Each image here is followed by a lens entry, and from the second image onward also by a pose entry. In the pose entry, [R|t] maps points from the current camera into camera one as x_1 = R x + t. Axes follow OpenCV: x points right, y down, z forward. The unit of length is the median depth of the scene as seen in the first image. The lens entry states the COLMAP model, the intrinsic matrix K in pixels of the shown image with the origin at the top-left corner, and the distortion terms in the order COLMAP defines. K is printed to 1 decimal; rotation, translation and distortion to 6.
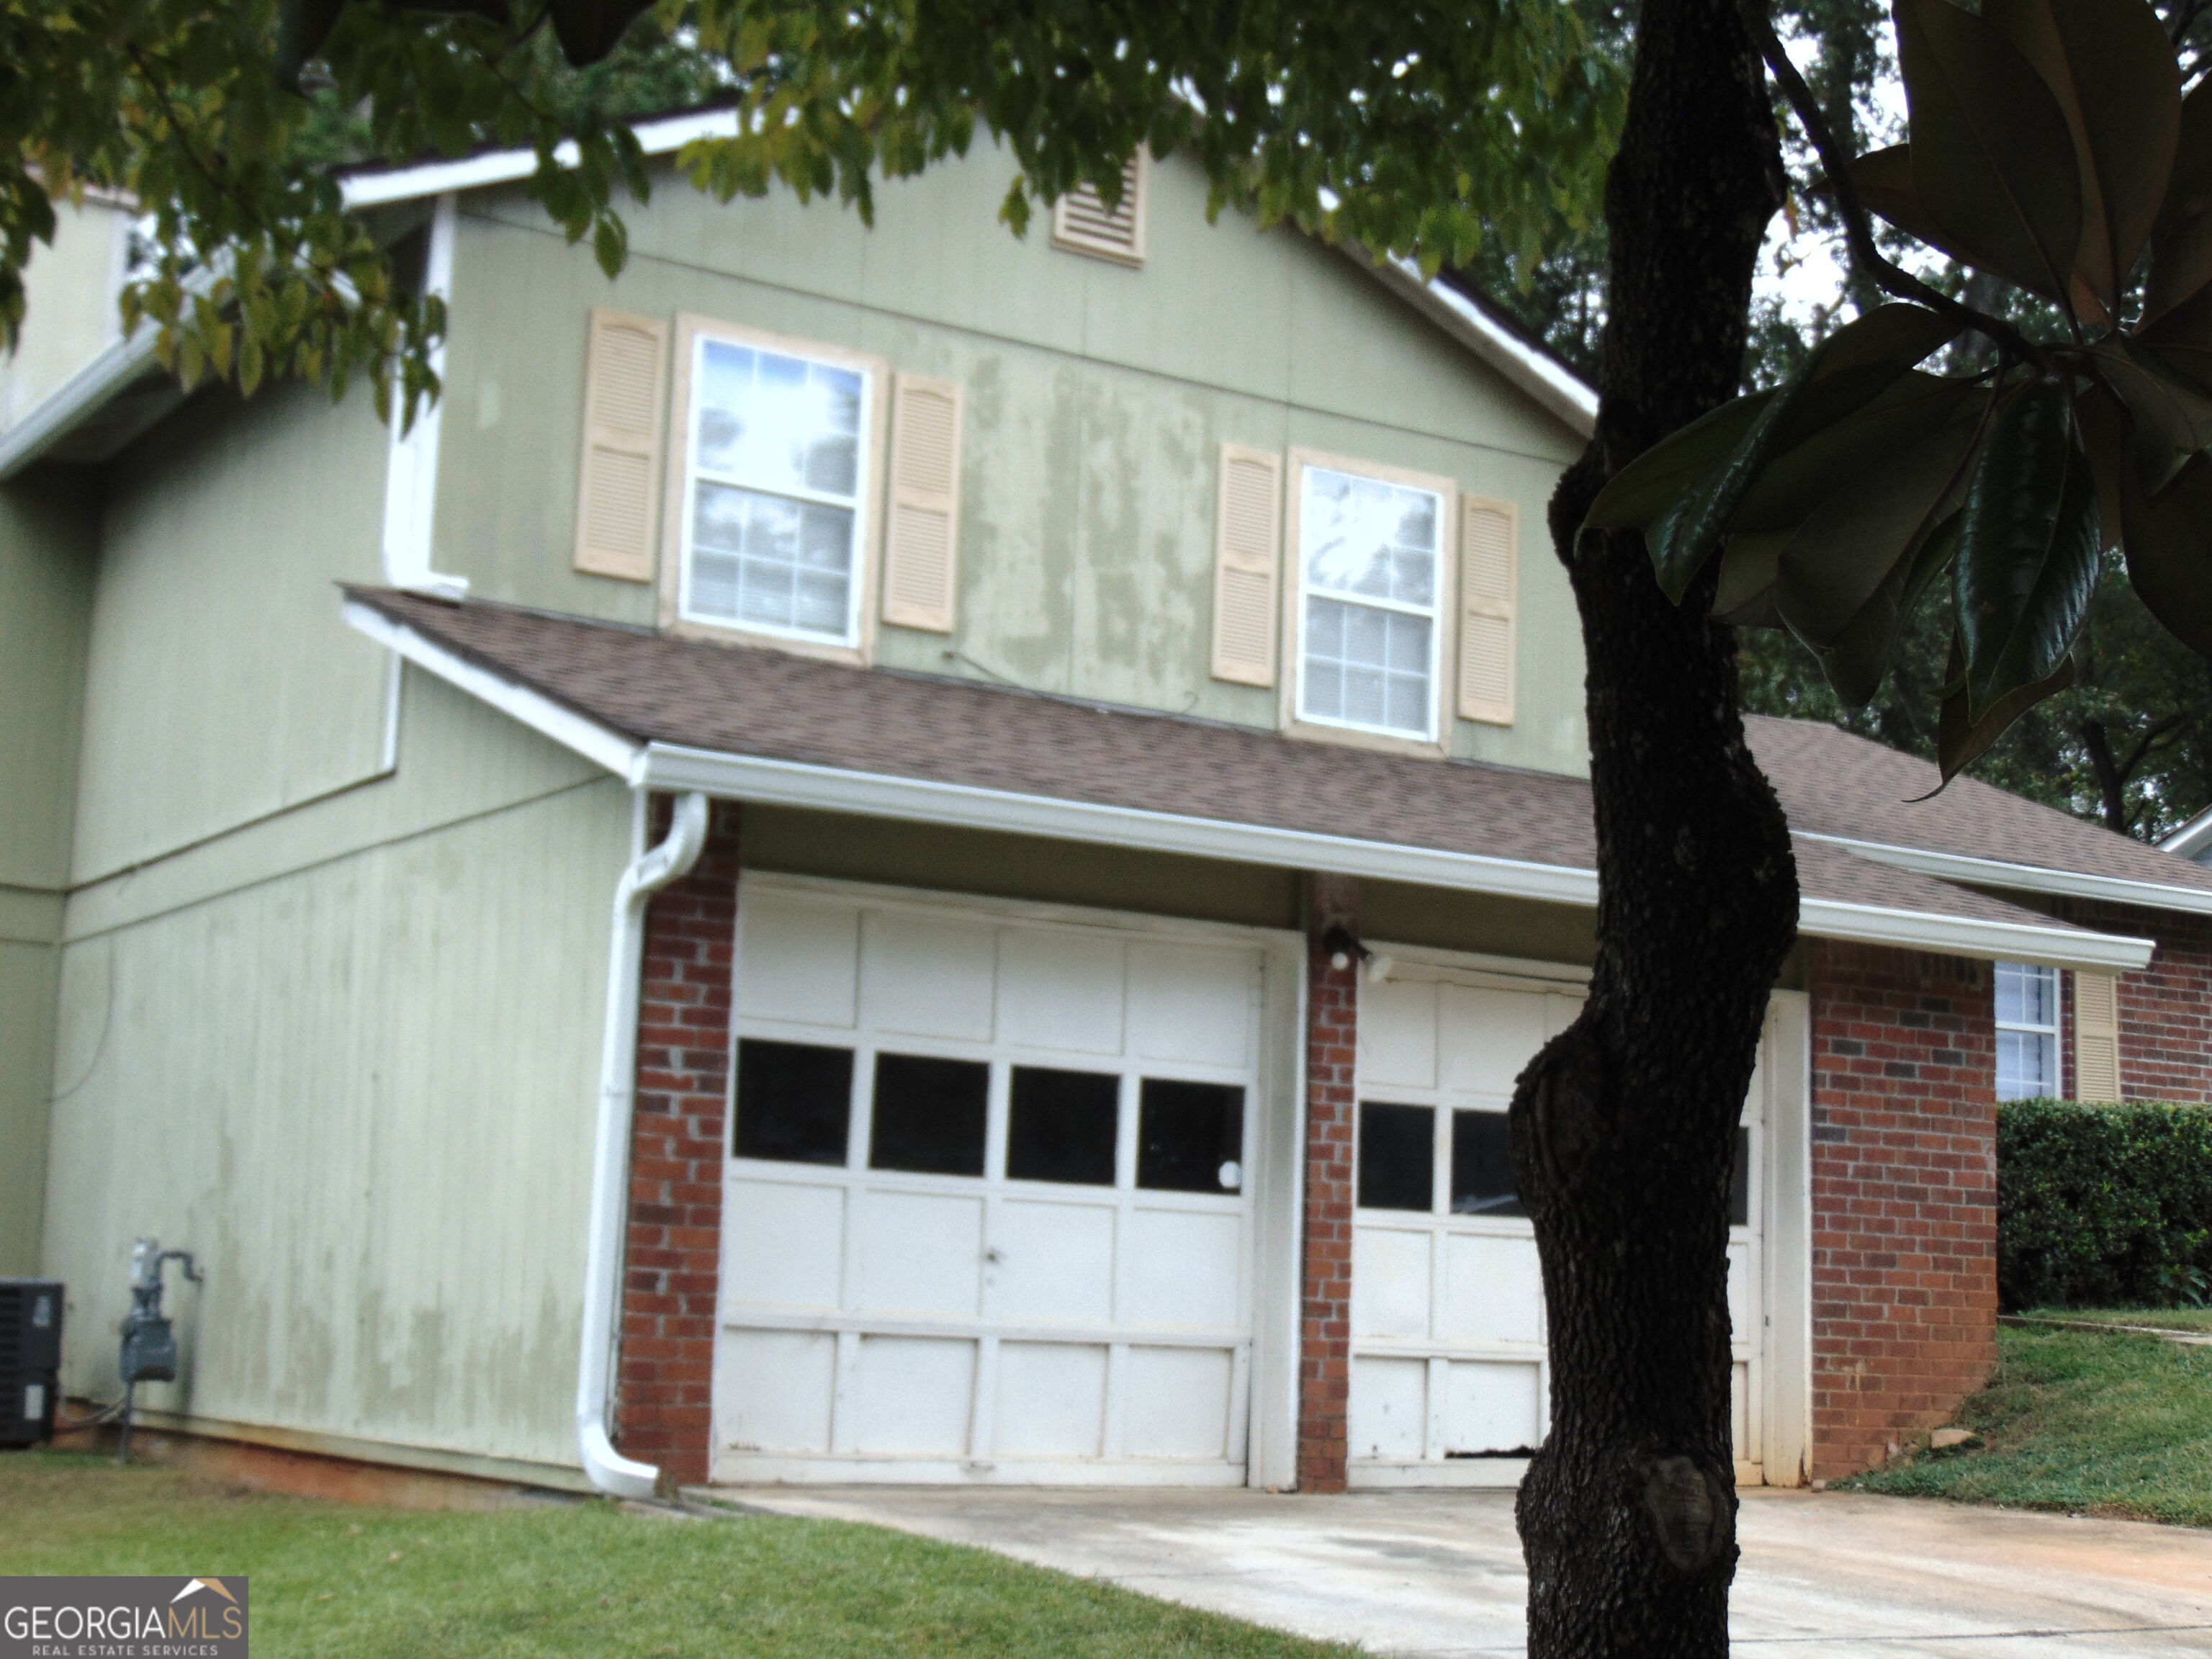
lens RADIAL K [[3179.2, 0, 1102.4], [0, 3179.2, 866.5], [0, 0, 1]] dist [0.007163, 0.000000]
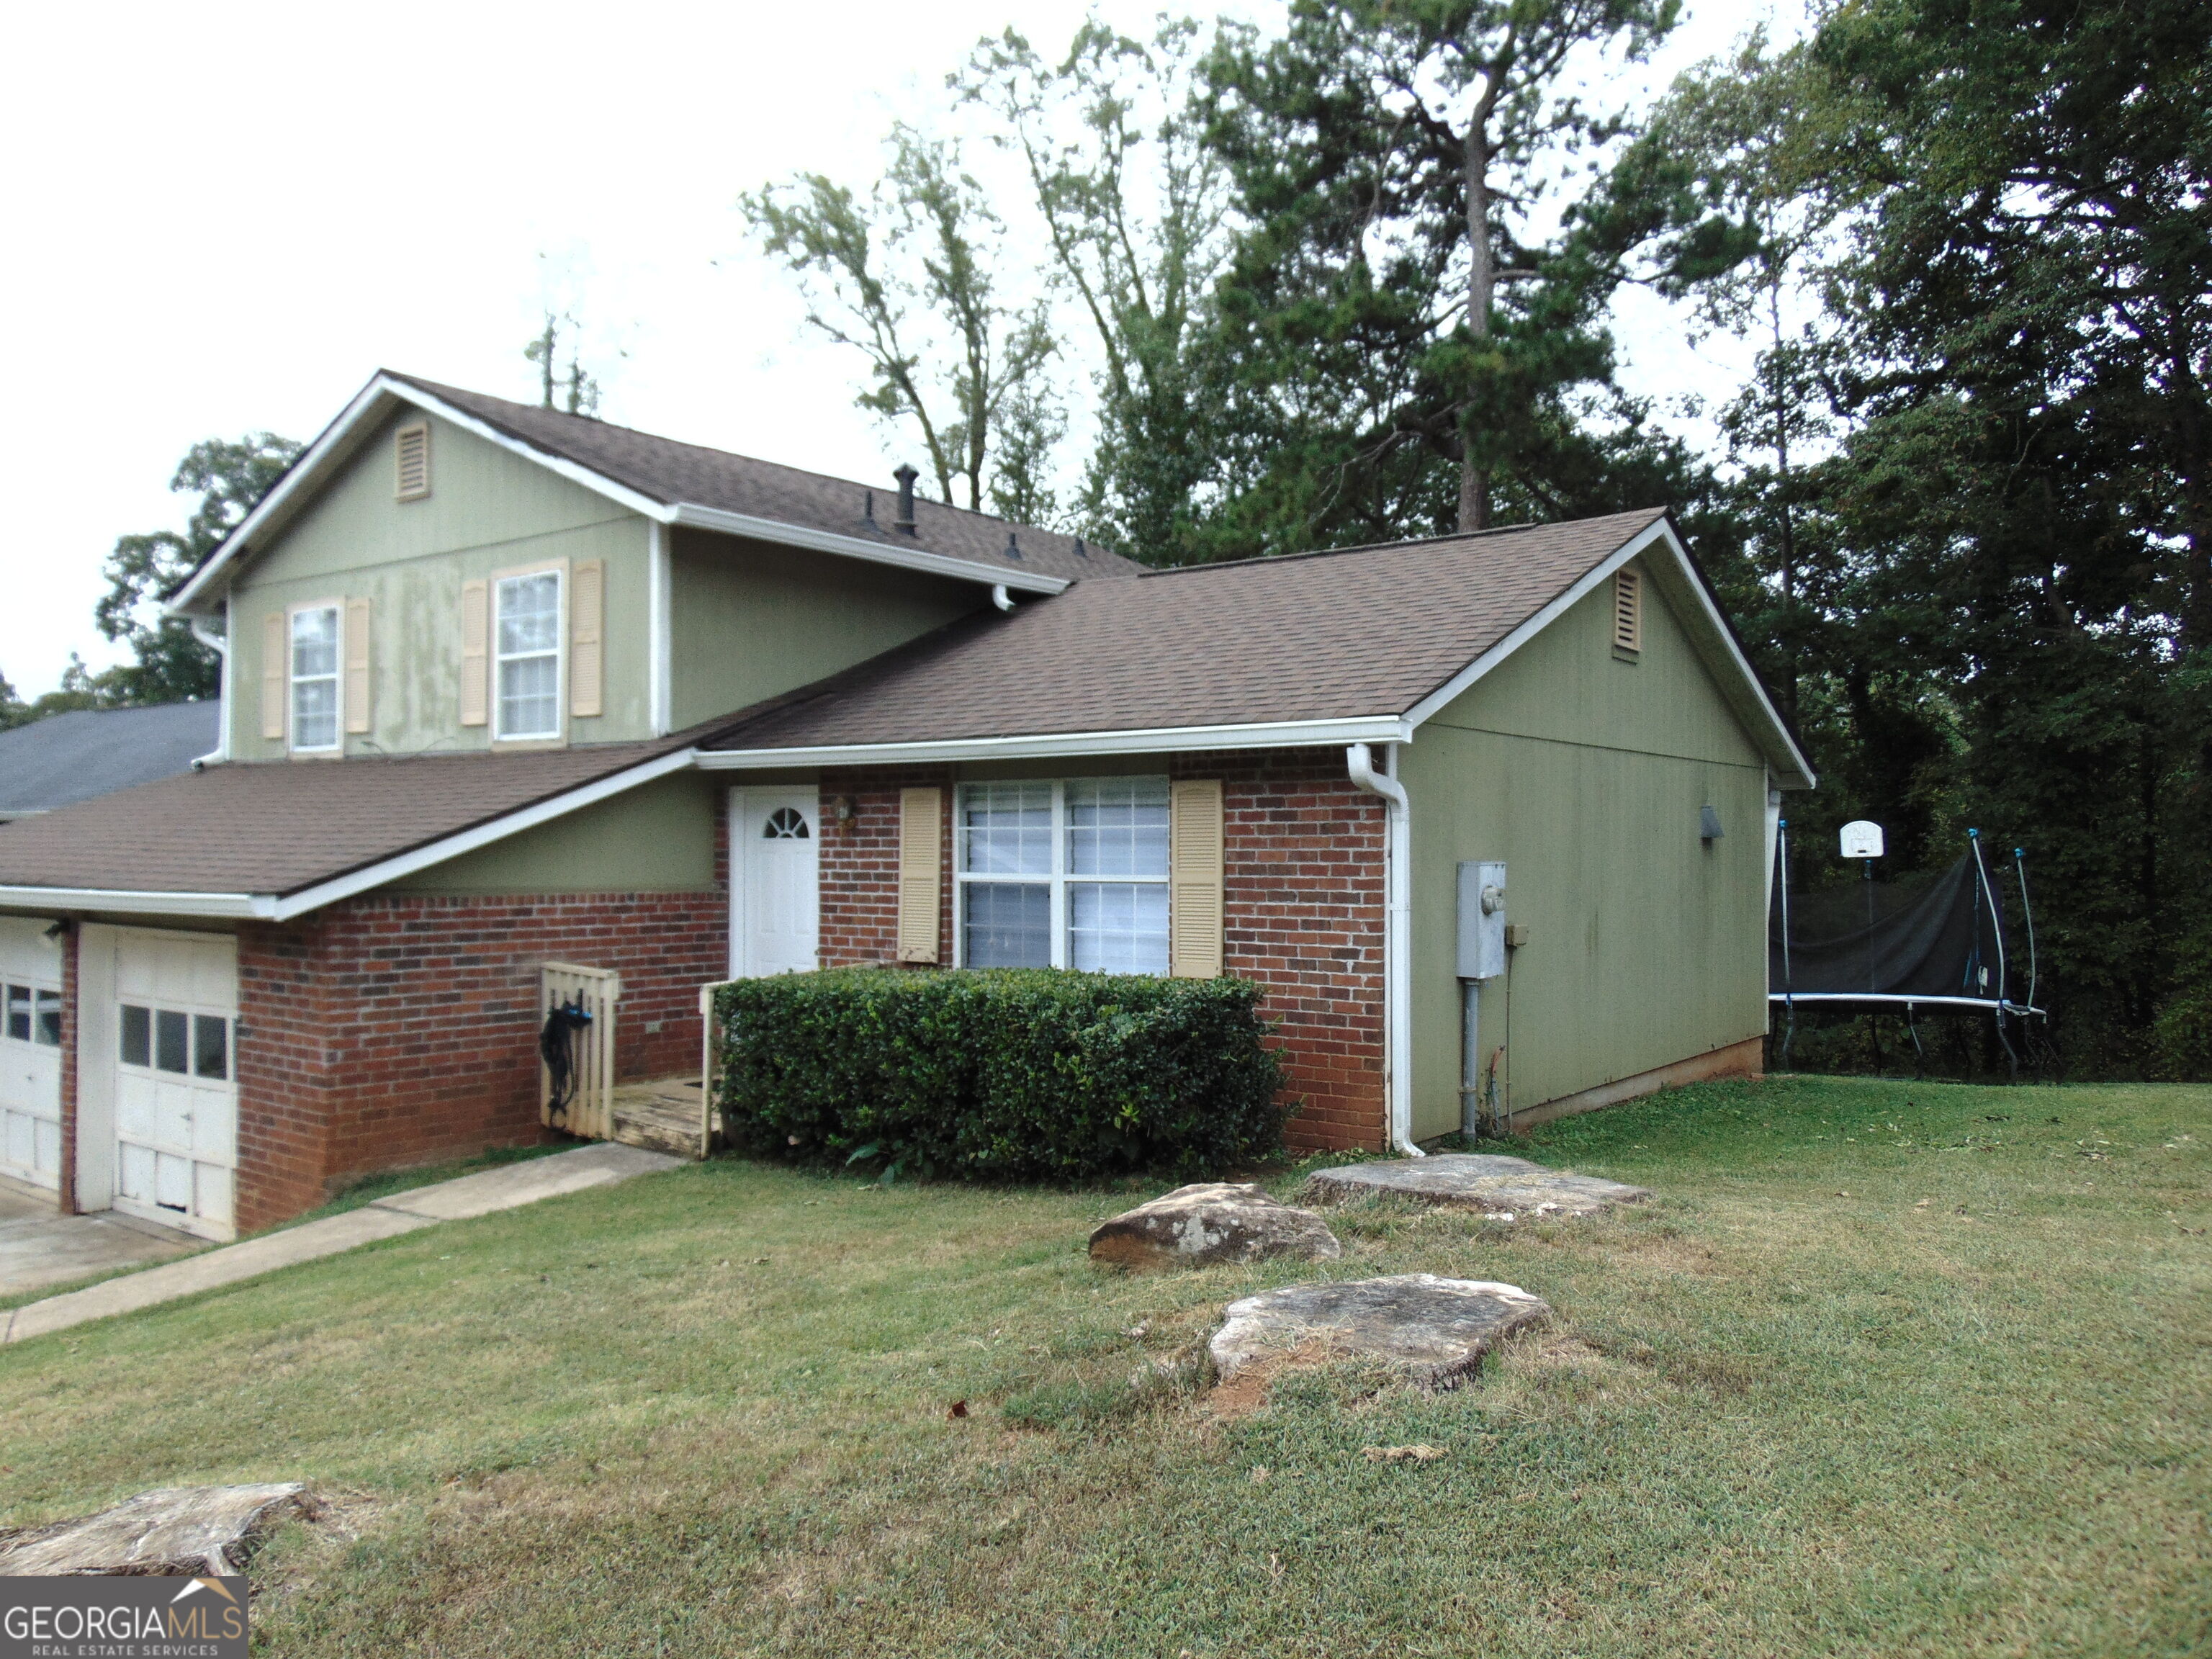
lens RADIAL K [[1662.2, 0, 1100.5], [0, 1662.2, 835.1], [0, 0, 1]] dist [-0.028128, 0.064154]
pose [[0.334930, -0.034550, -0.941609, 1.077876], [0.141411, 0.989852, 0.013980, 0.038012], [0.931571, -0.137836, 0.336417, 1.107783]]
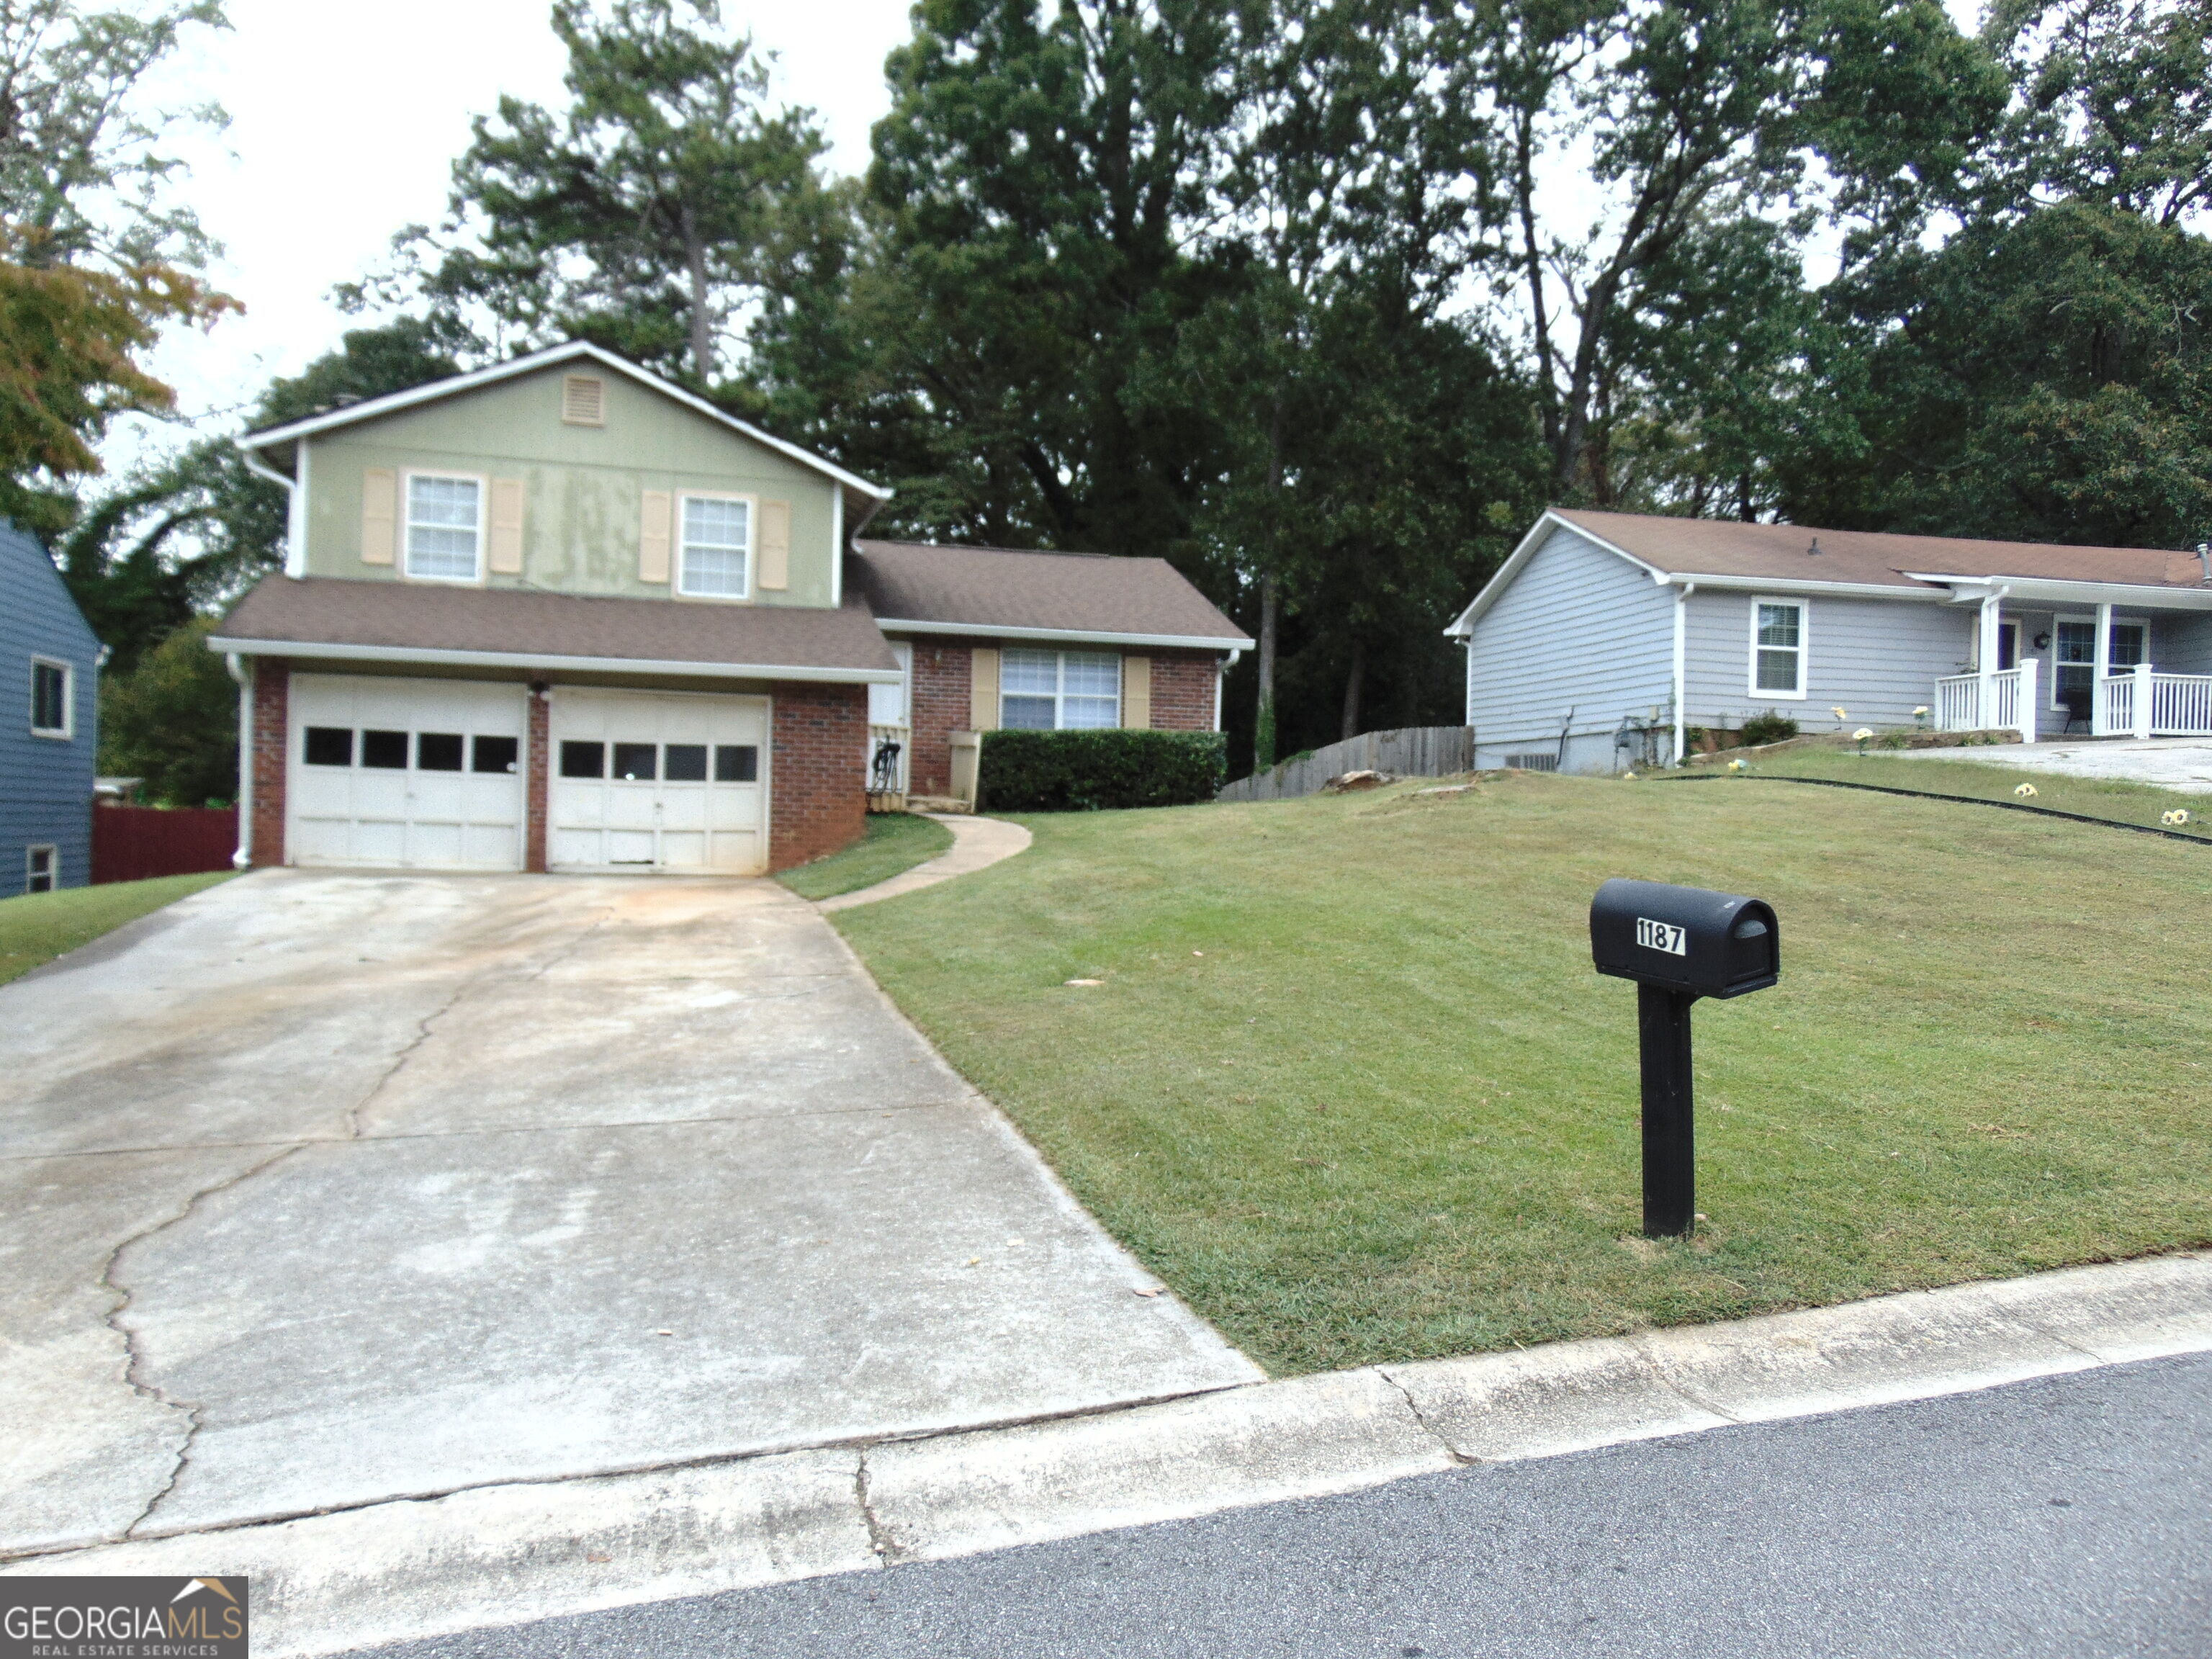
lens RADIAL K [[1662.2, 0, 1105.5], [0, 1662.2, 844.0], [0, 0, 1]] dist [-0.028128, 0.064154]
pose [[0.958792, -0.003541, -0.284086, 0.884154], [0.045042, 0.989170, 0.139689, -0.019486], [0.280514, -0.146729, 0.948569, -0.272918]]
